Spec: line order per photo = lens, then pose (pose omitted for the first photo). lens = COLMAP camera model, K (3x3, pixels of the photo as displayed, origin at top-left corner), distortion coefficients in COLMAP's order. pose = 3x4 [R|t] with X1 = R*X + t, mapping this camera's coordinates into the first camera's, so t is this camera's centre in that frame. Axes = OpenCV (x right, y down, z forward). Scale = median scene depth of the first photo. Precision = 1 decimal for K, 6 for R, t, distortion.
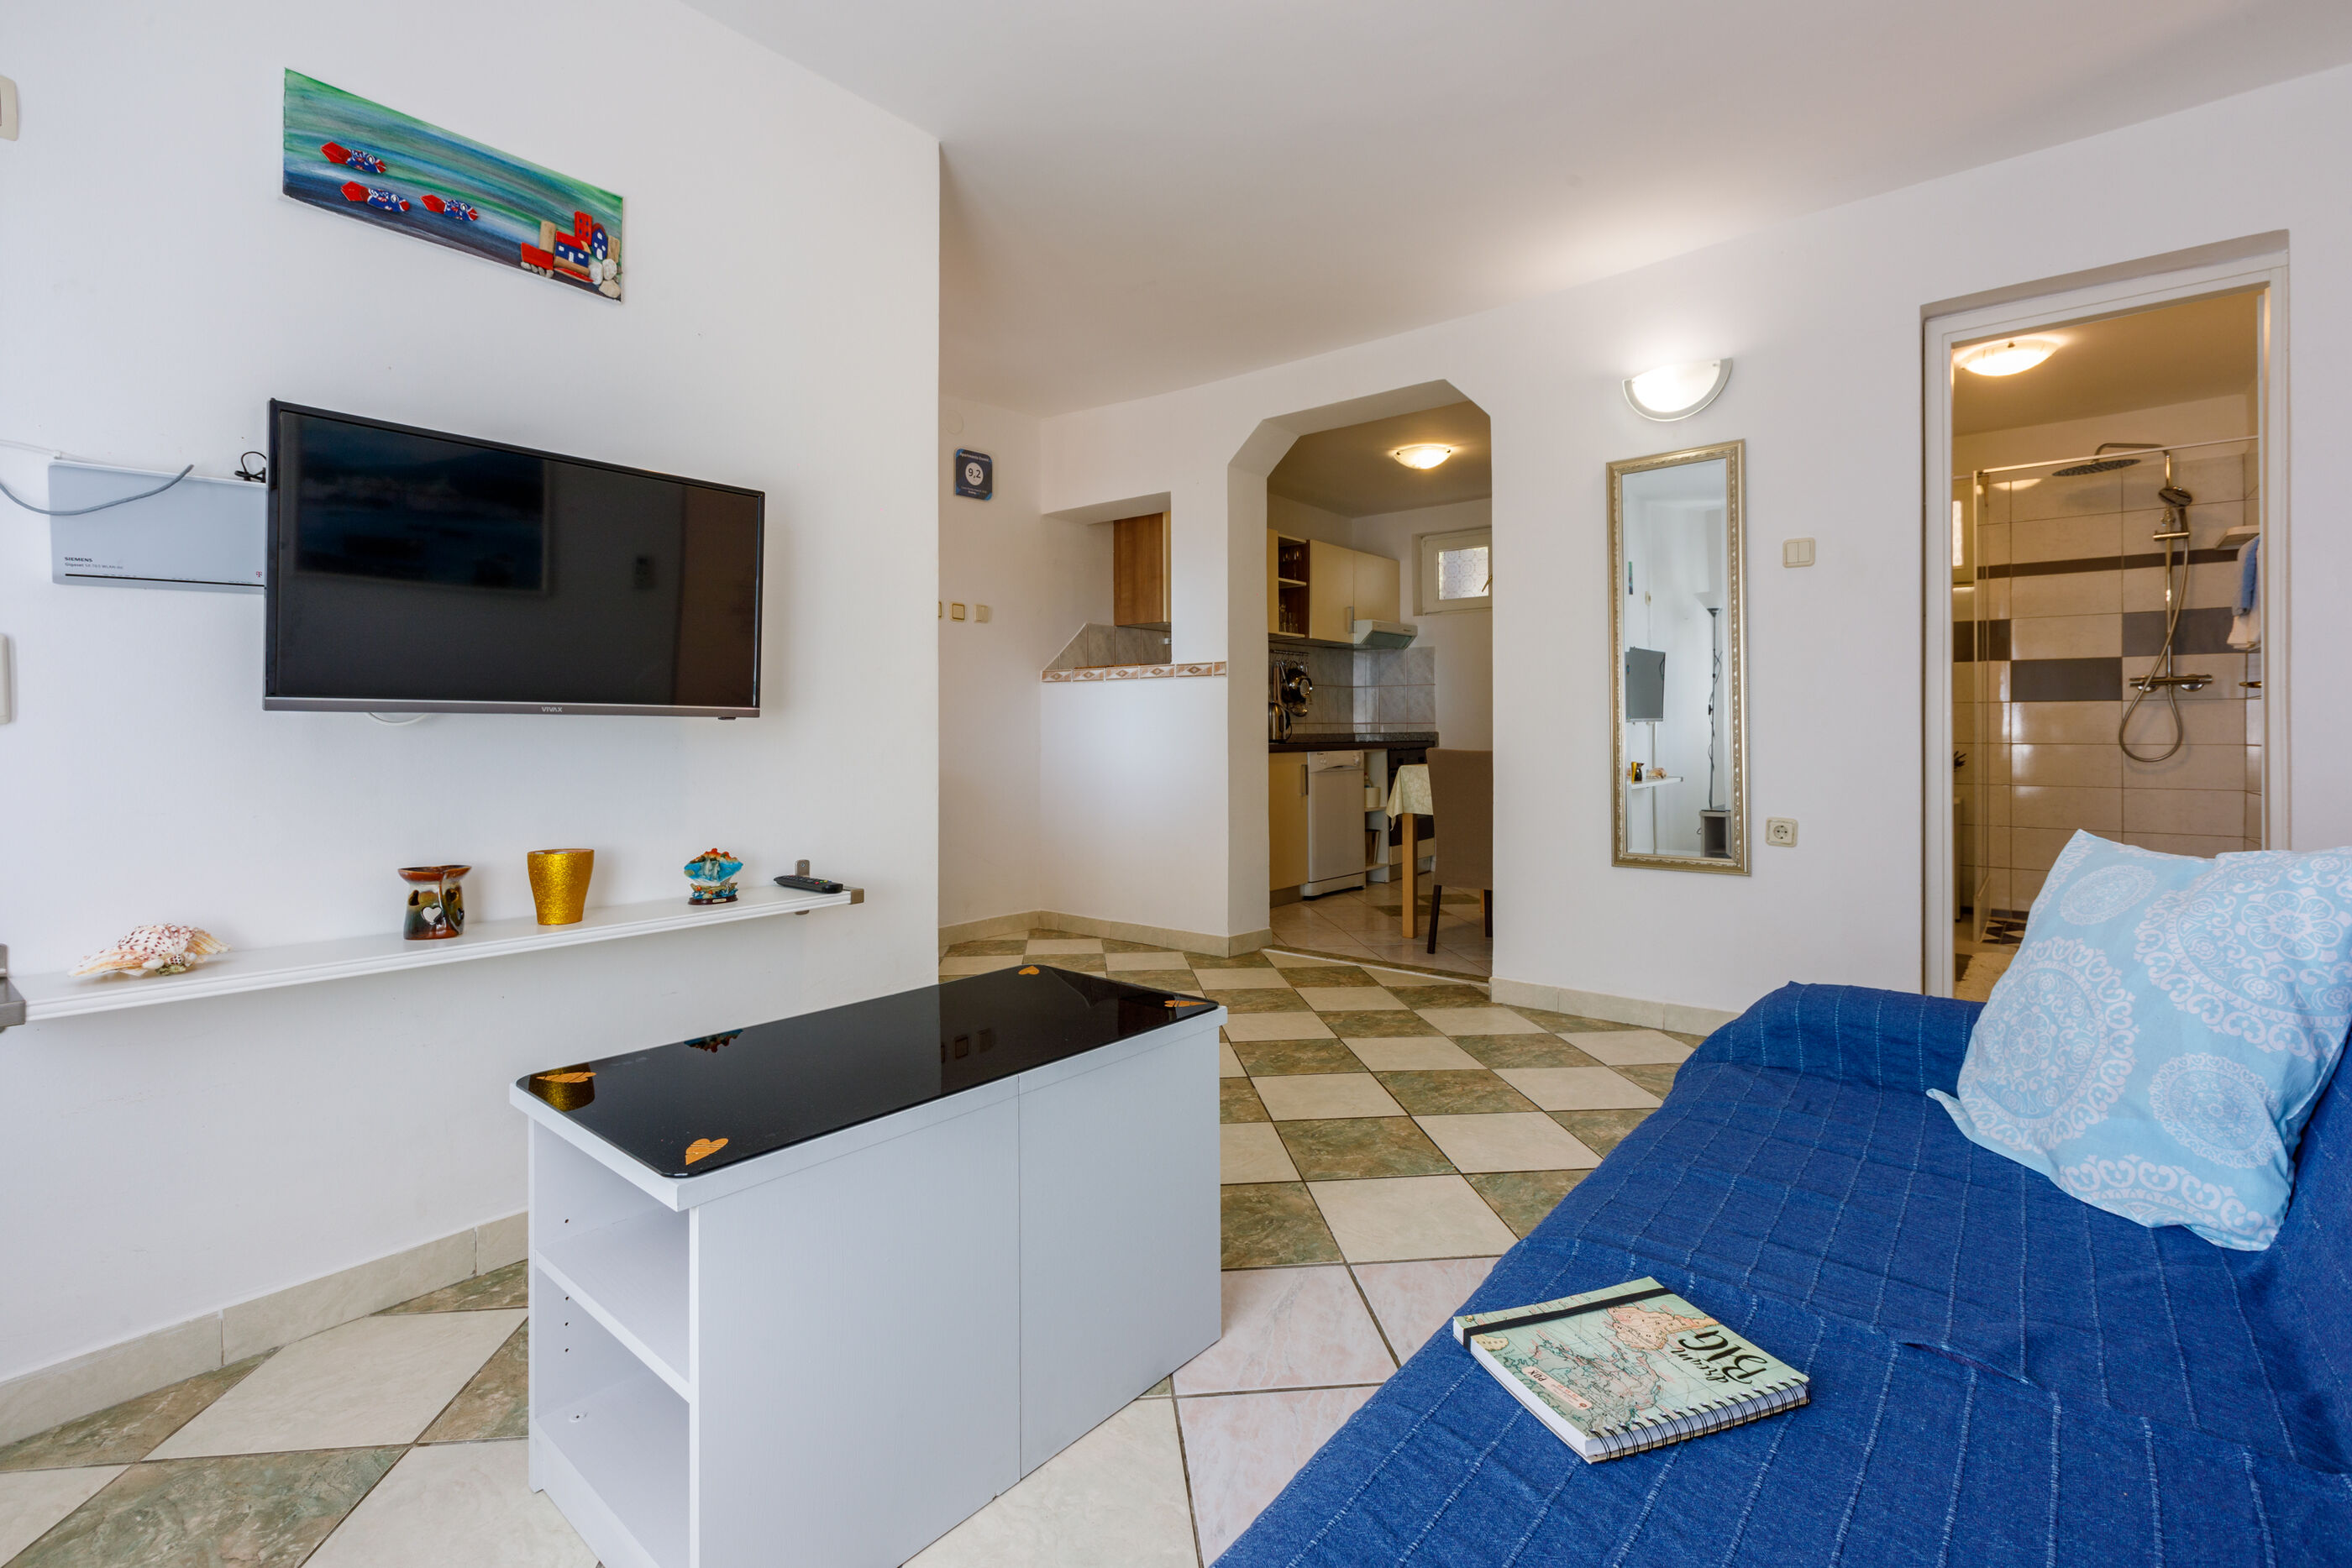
lens RADIAL K [[1056.0, 0, 1193.6], [0, 1056.0, 734.8], [0, 0, 1]] dist [-0.000541, 0.000272]
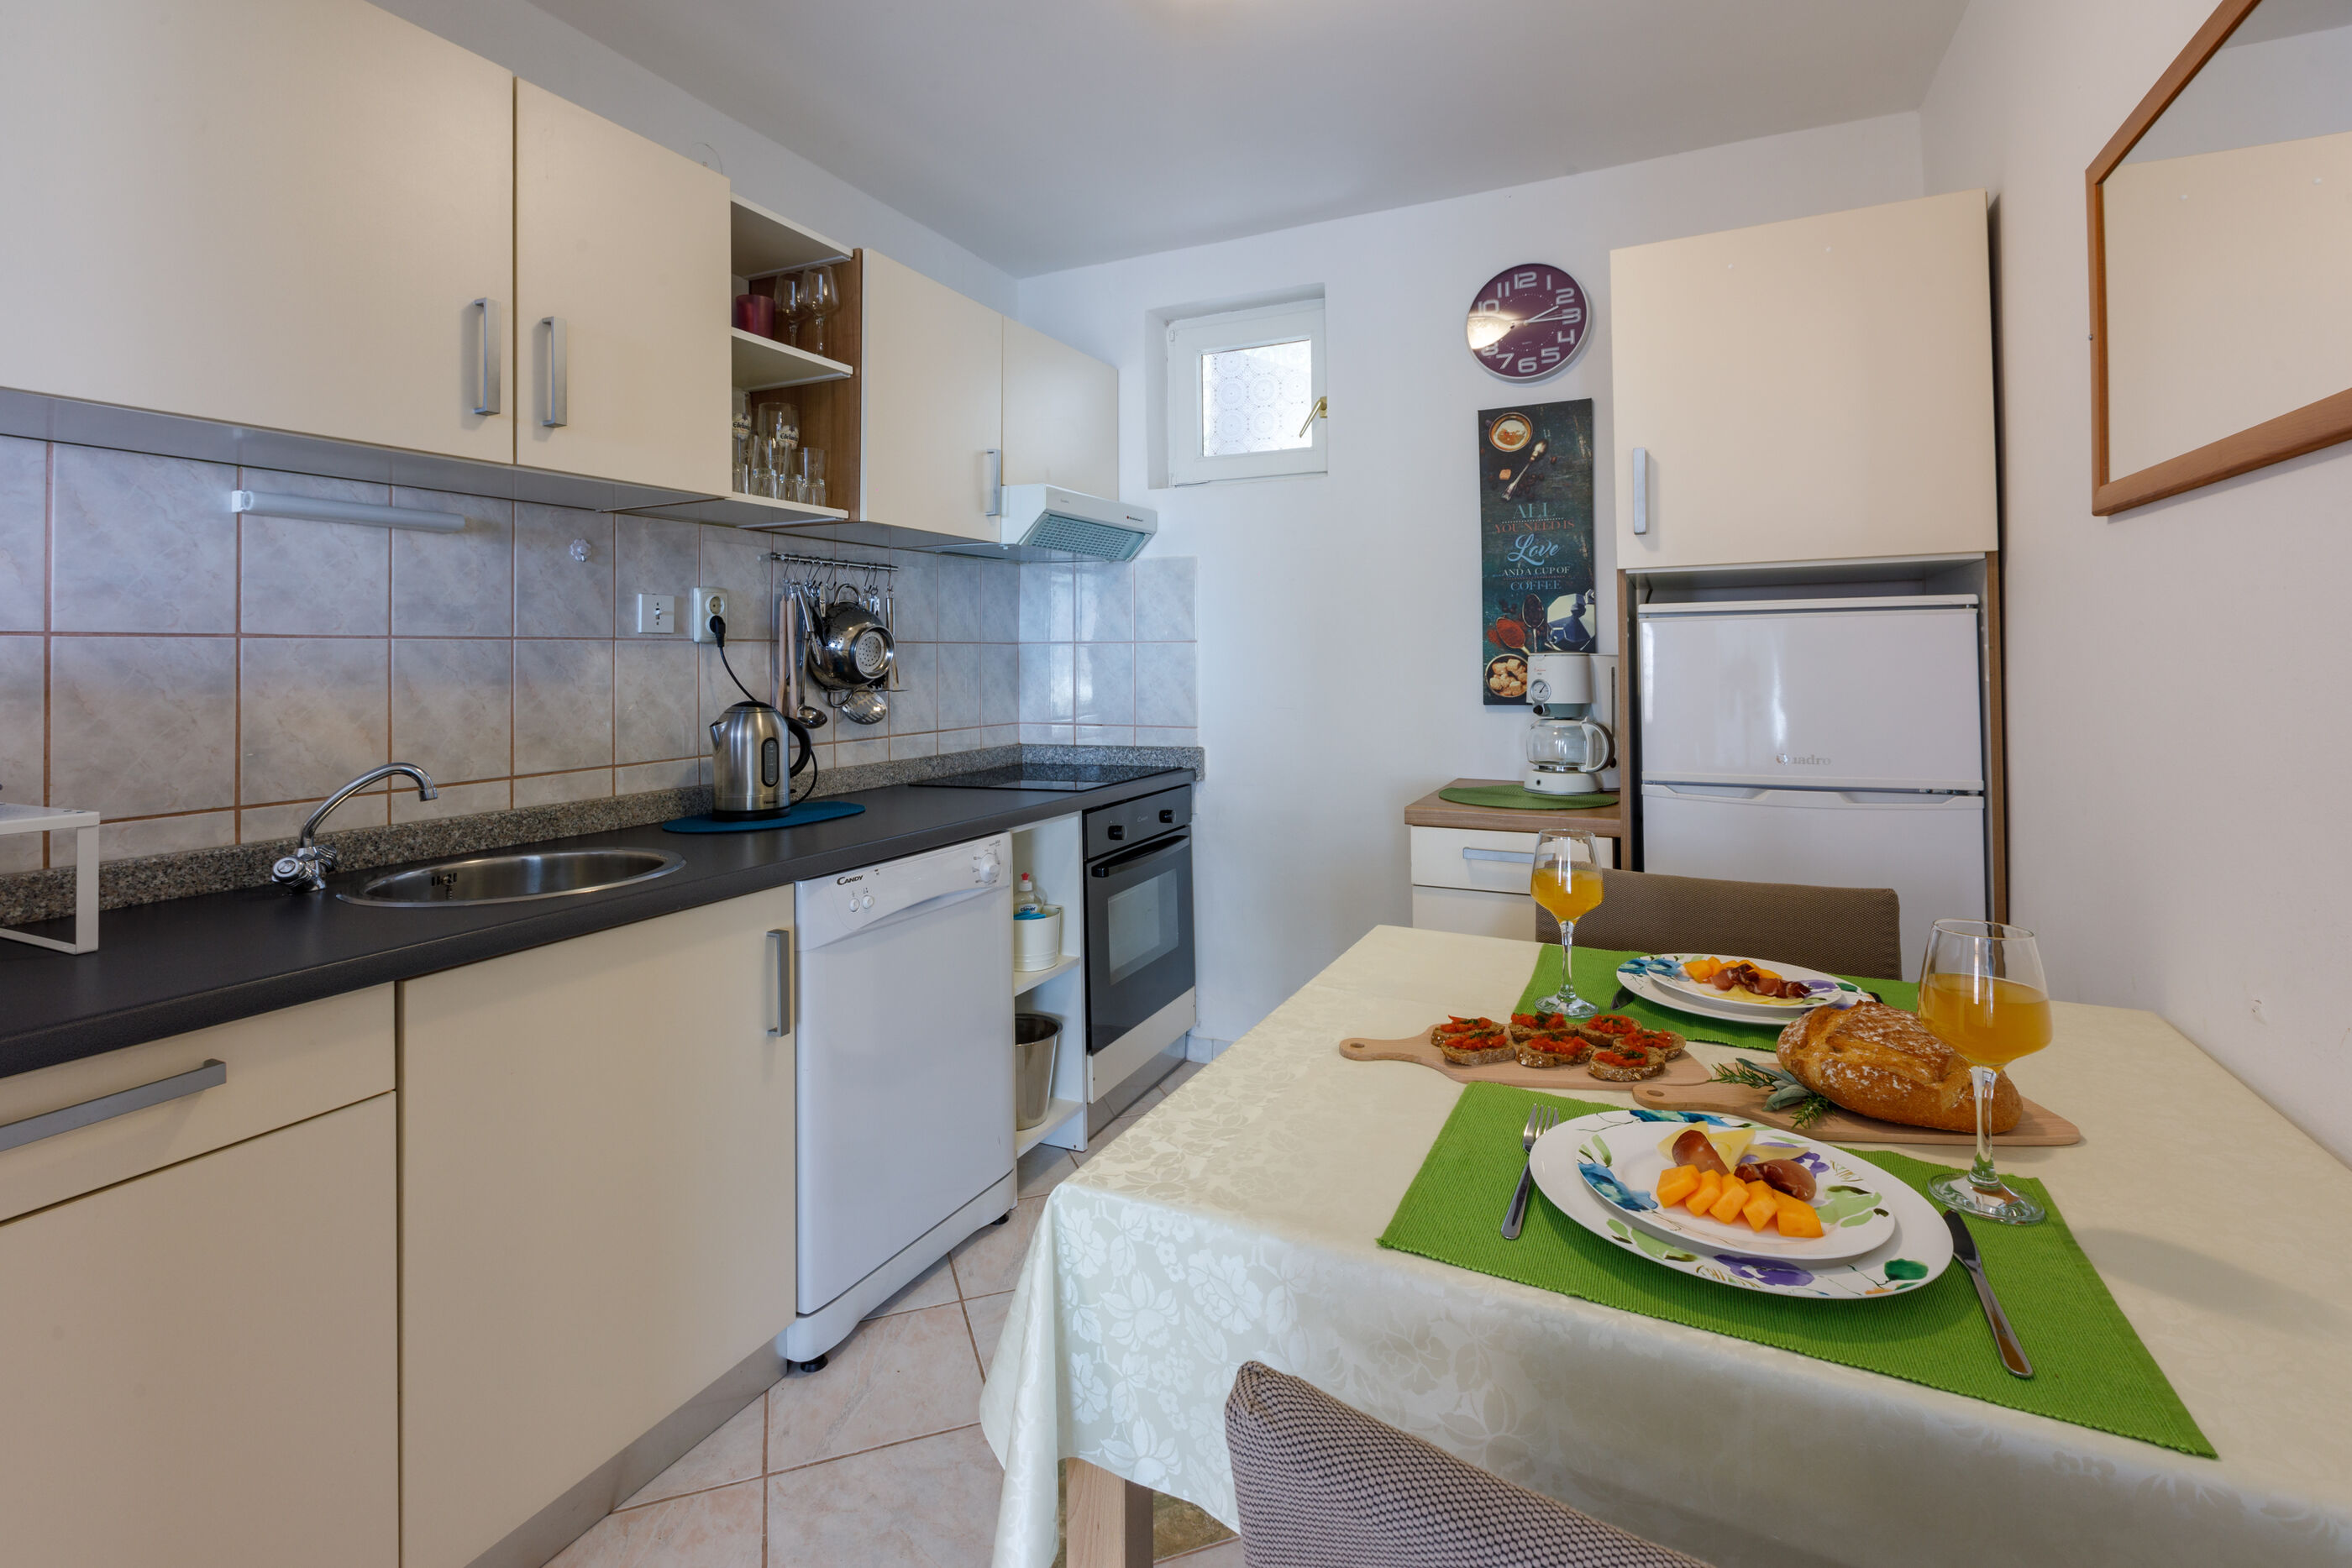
lens RADIAL K [[1056.0, 0, 1182.9], [0, 1056.0, 633.9], [0, 0, 1]] dist [-0.000541, 0.000272]
pose [[0.974211, 0.003538, 0.225611, 0.418720], [0.002628, 0.999631, -0.027024, -0.132555], [-0.225624, 0.026920, 0.973842, 1.937794]]
